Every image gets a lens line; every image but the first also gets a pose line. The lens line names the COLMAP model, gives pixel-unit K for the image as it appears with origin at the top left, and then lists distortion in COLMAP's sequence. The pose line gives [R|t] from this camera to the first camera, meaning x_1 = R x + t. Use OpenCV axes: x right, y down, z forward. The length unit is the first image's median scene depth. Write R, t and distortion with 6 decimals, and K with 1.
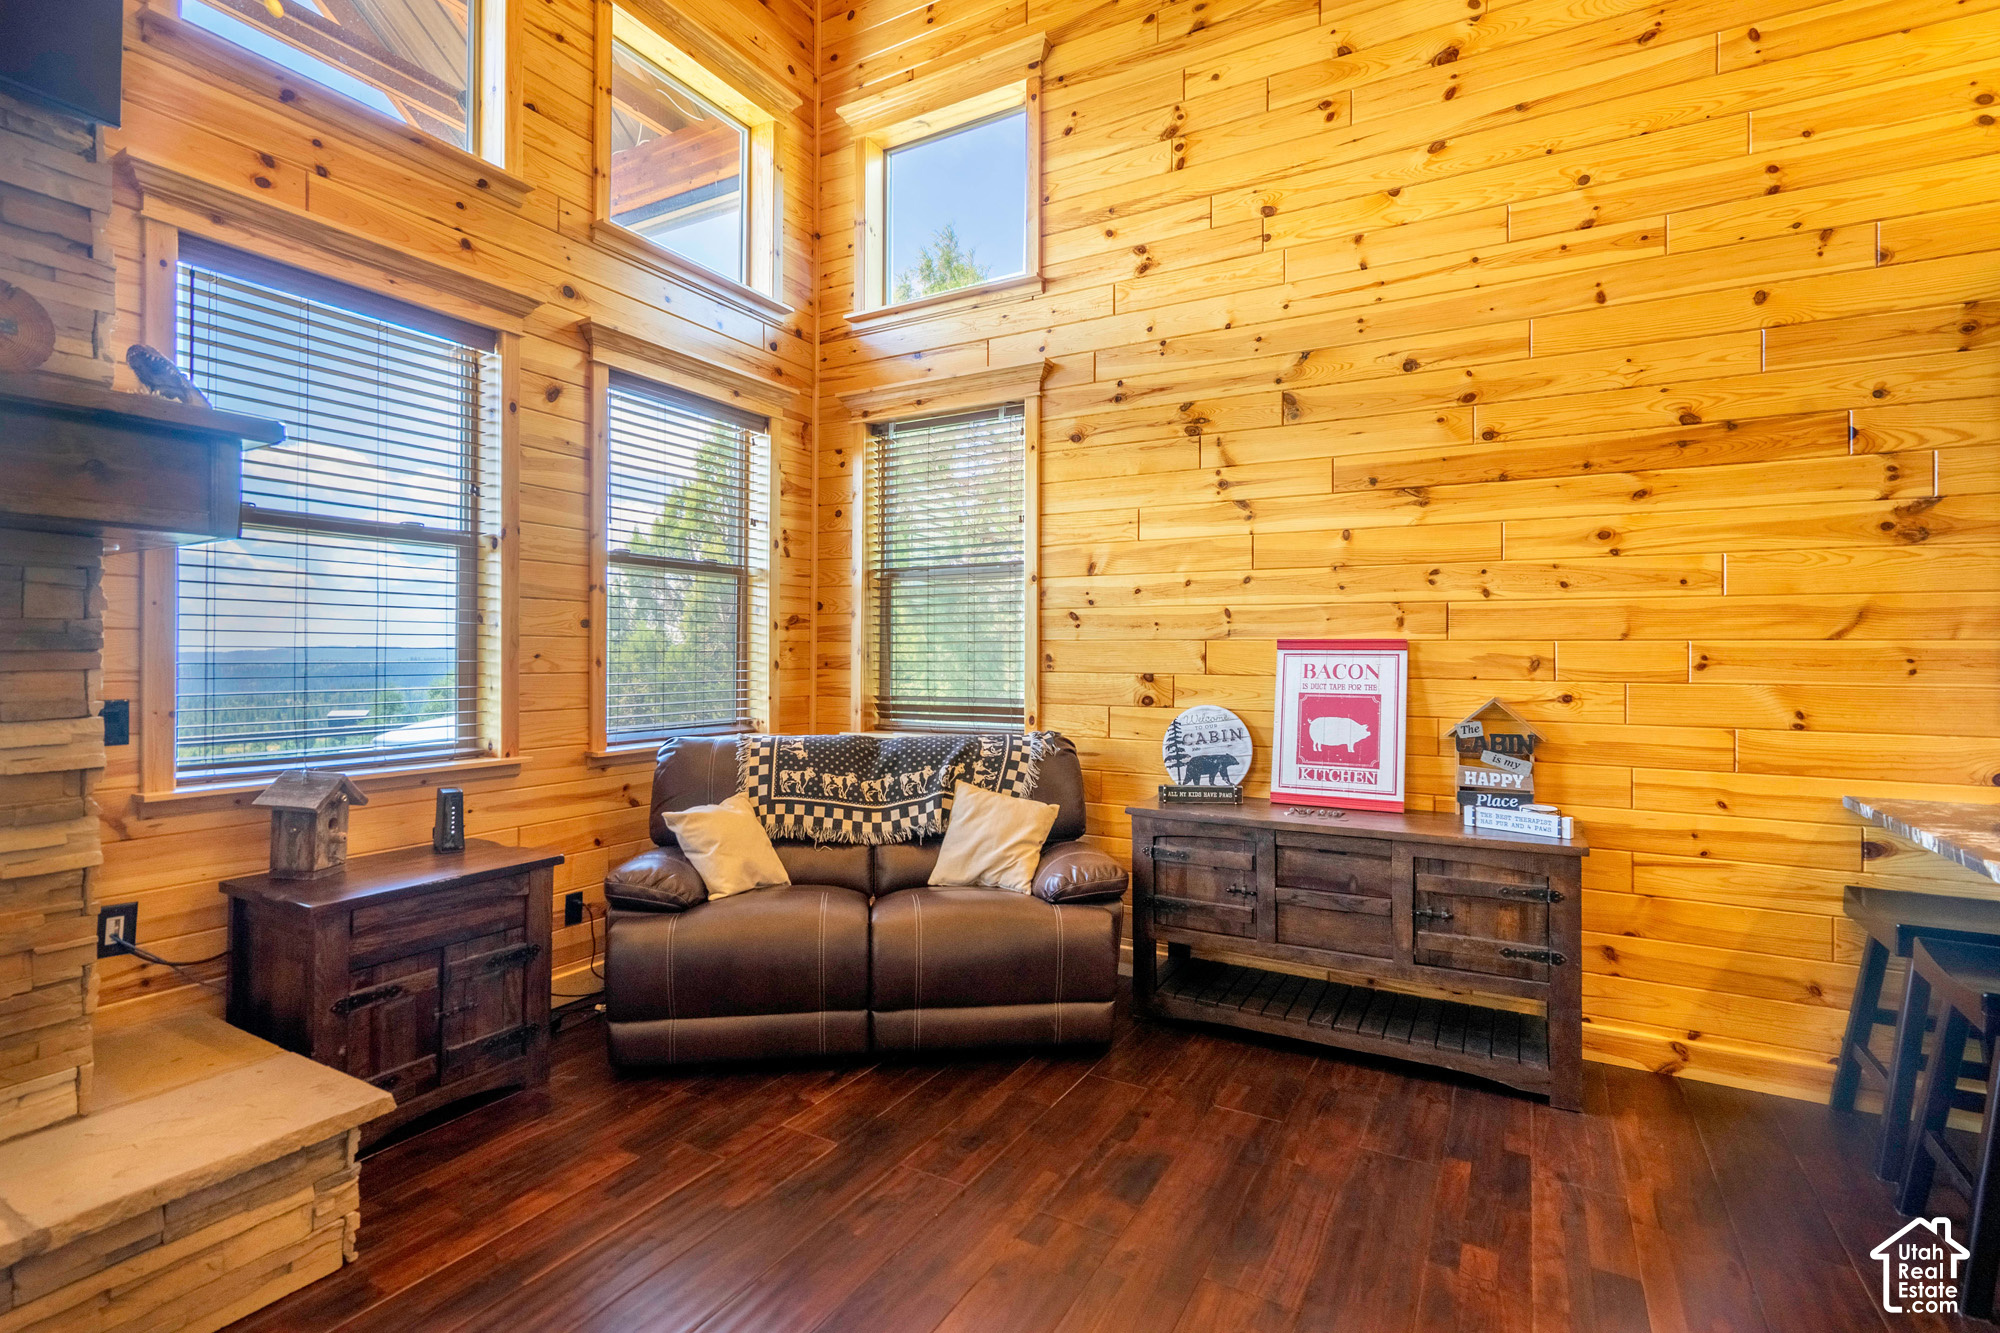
lens RADIAL K [[934.8, 0, 1008.2], [0, 934.8, 648.1], [0, 0, 1]] dist [-0.008219, 0.000359]
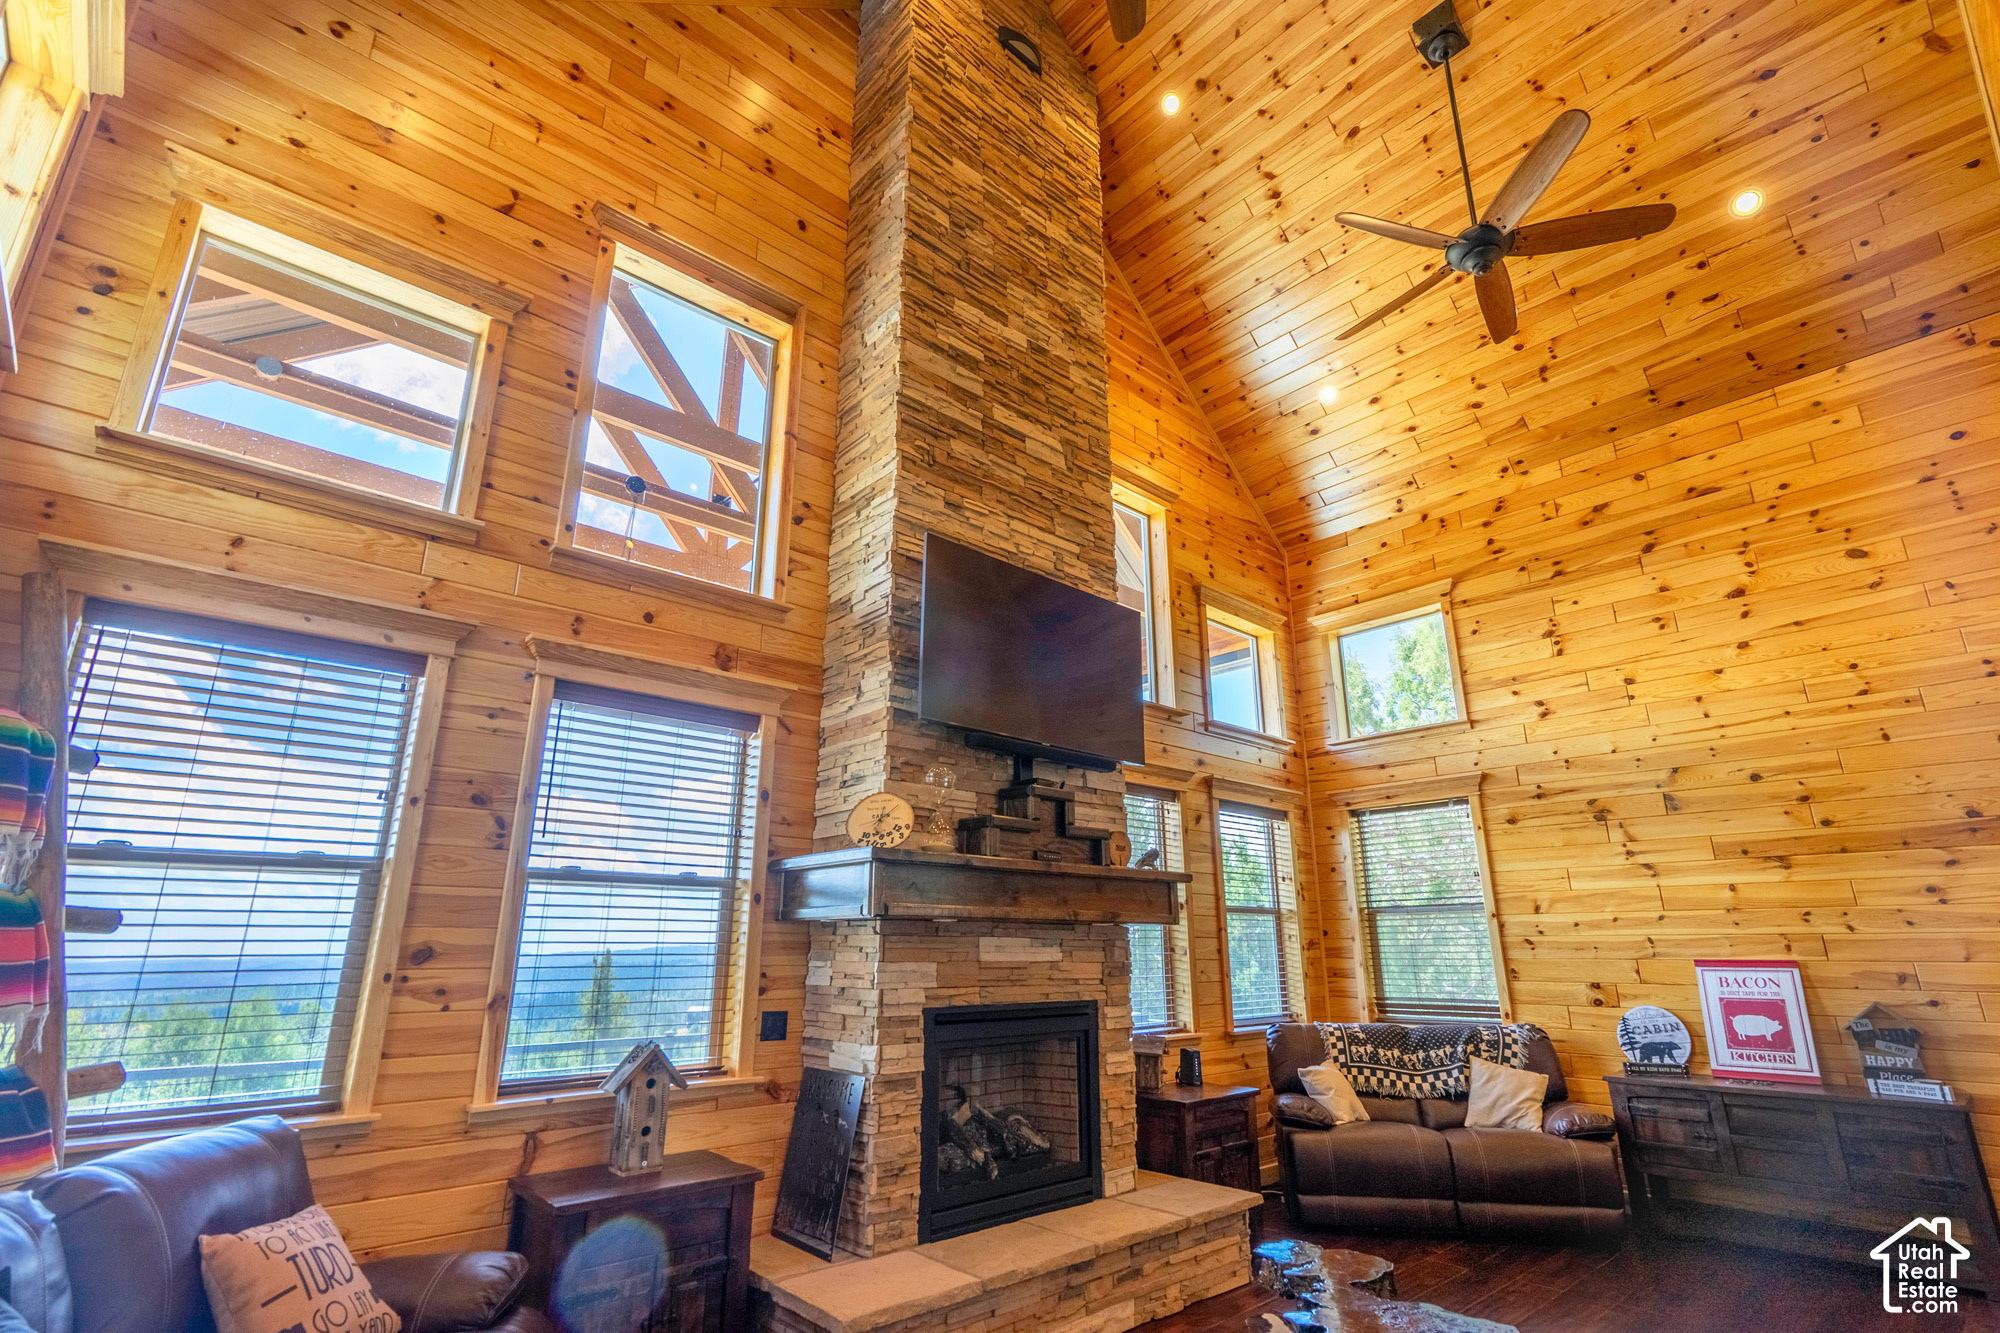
lens RADIAL K [[932.8, 0, 1000.5], [0, 932.8, 663.6], [0, 0, 1]] dist [-0.006748, 0.001266]
pose [[0.948425, -0.097444, -0.301653, -0.267571], [0.006356, 0.957237, -0.289236, -0.039309], [0.316938, 0.272401, 0.908487, -0.825713]]
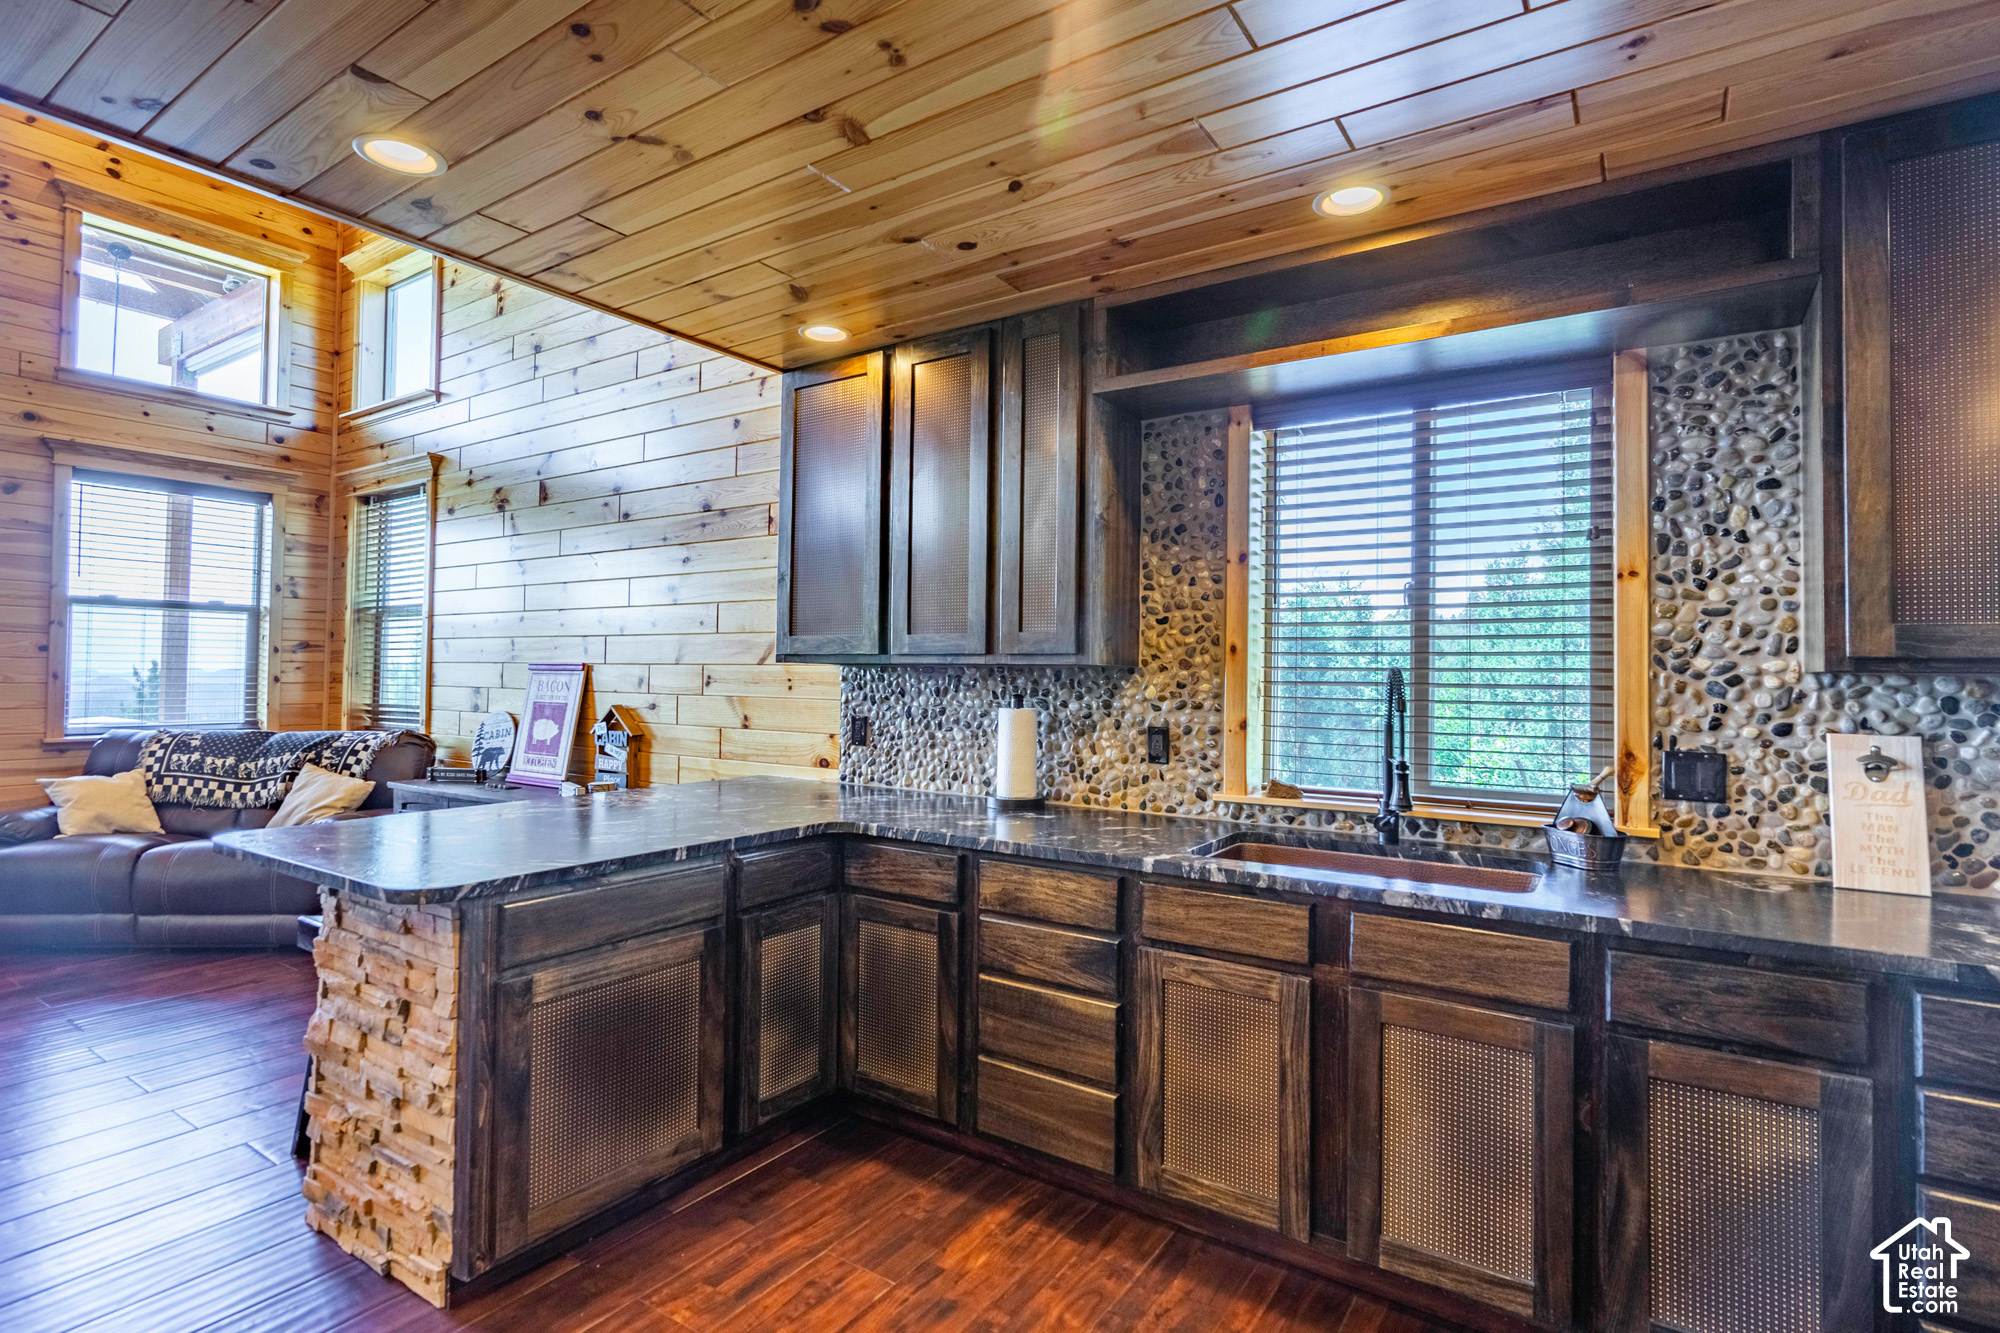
lens RADIAL K [[861.9, 0, 984.0], [0, 861.9, 651.0], [0, 0, 1]] dist [-0.004028, 0.001331]
pose [[0.999261, 0.006945, -0.037802, 1.012662], [-0.007944, 0.999621, -0.026350, 0.001303], [0.037605, 0.026631, 0.998938, -0.242988]]
